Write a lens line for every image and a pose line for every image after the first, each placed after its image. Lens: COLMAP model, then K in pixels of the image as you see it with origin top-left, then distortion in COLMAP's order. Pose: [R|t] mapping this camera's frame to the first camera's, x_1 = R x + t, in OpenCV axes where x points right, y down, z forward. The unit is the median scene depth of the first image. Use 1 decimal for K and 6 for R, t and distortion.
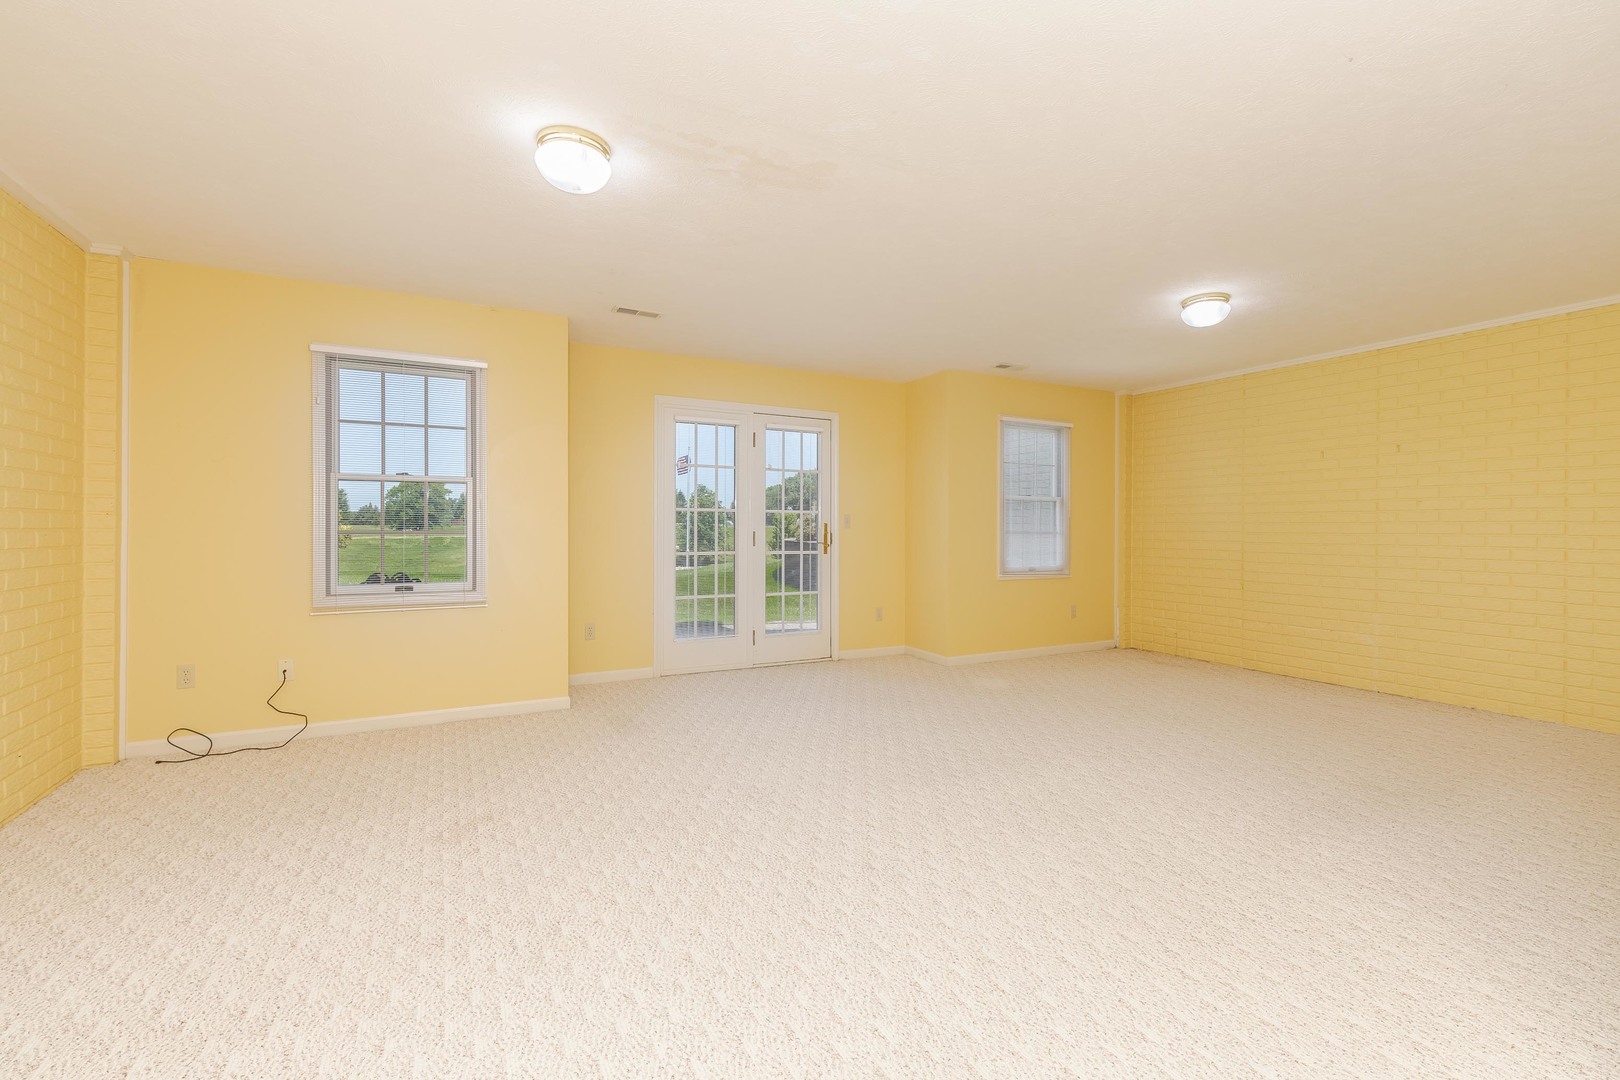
lens RADIAL K [[684.6, 0, 810.4], [0, 684.6, 529.7], [0, 0, 1]] dist [0.006775, -0.002136]
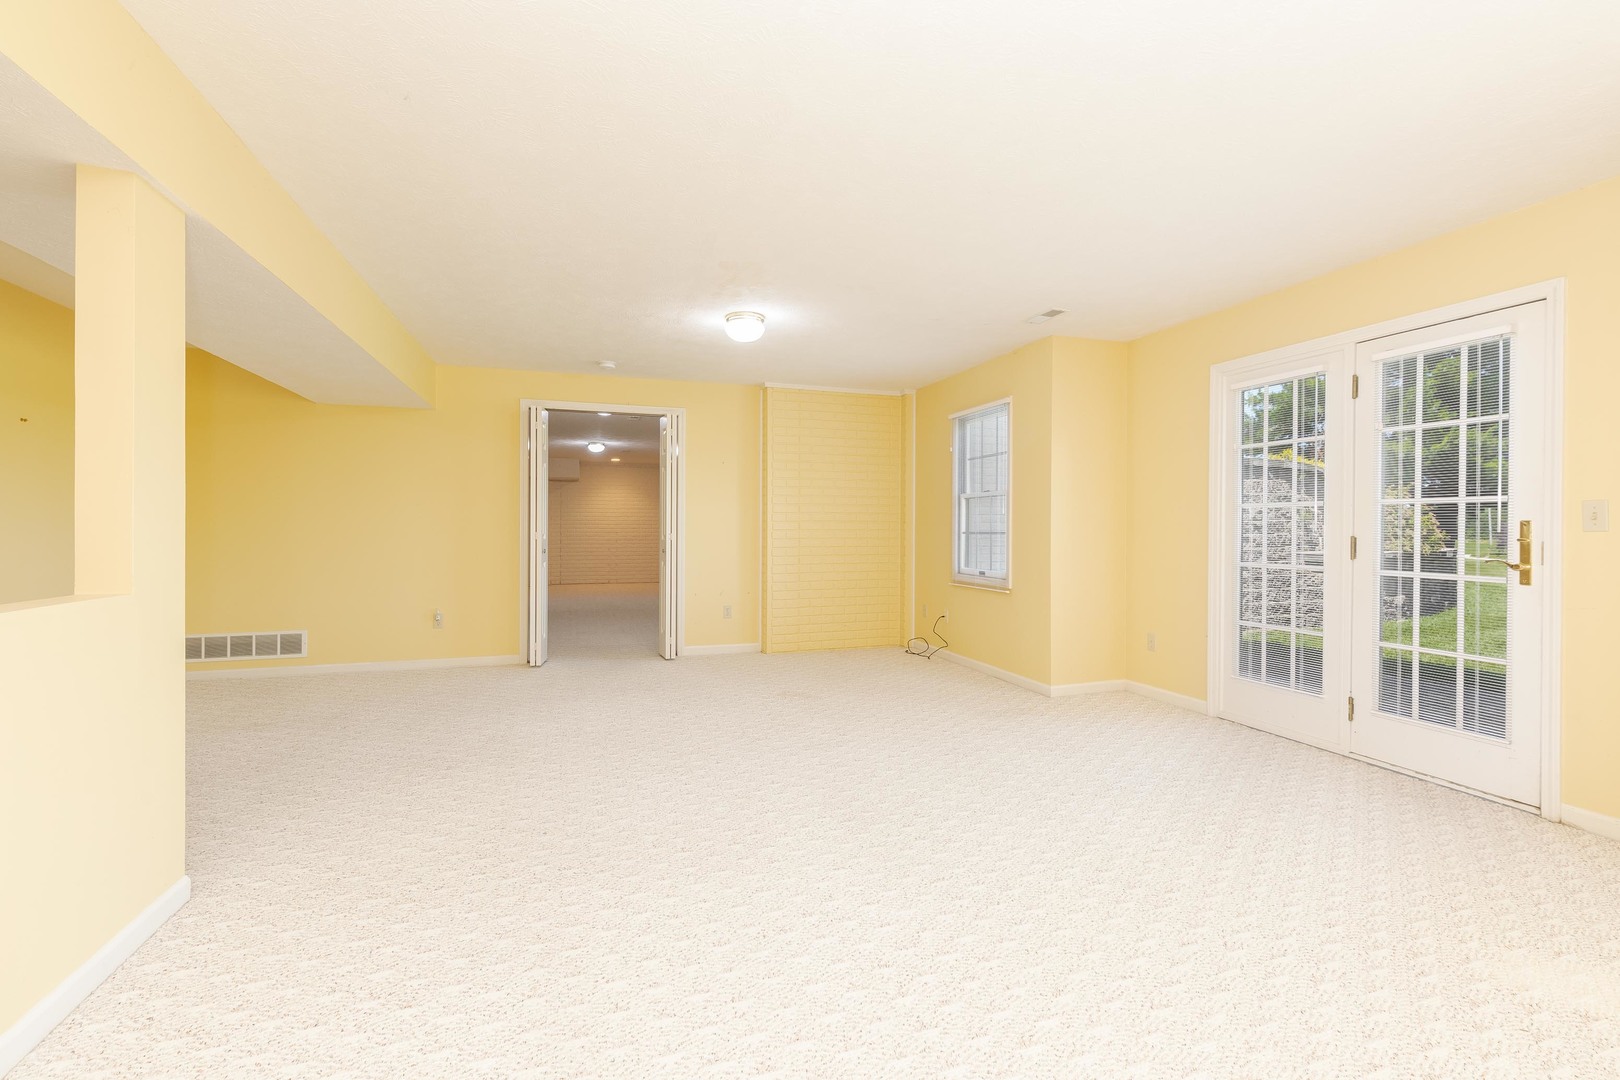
lens RADIAL K [[684.6, 0, 810.1], [0, 684.6, 535.5], [0, 0, 1]] dist [0.006775, -0.002136]
pose [[-0.150352, 0.008369, -0.988597, 0.986454], [-0.006741, 0.999932, 0.009490, -0.000762], [0.988610, 0.008091, -0.150285, 1.010843]]
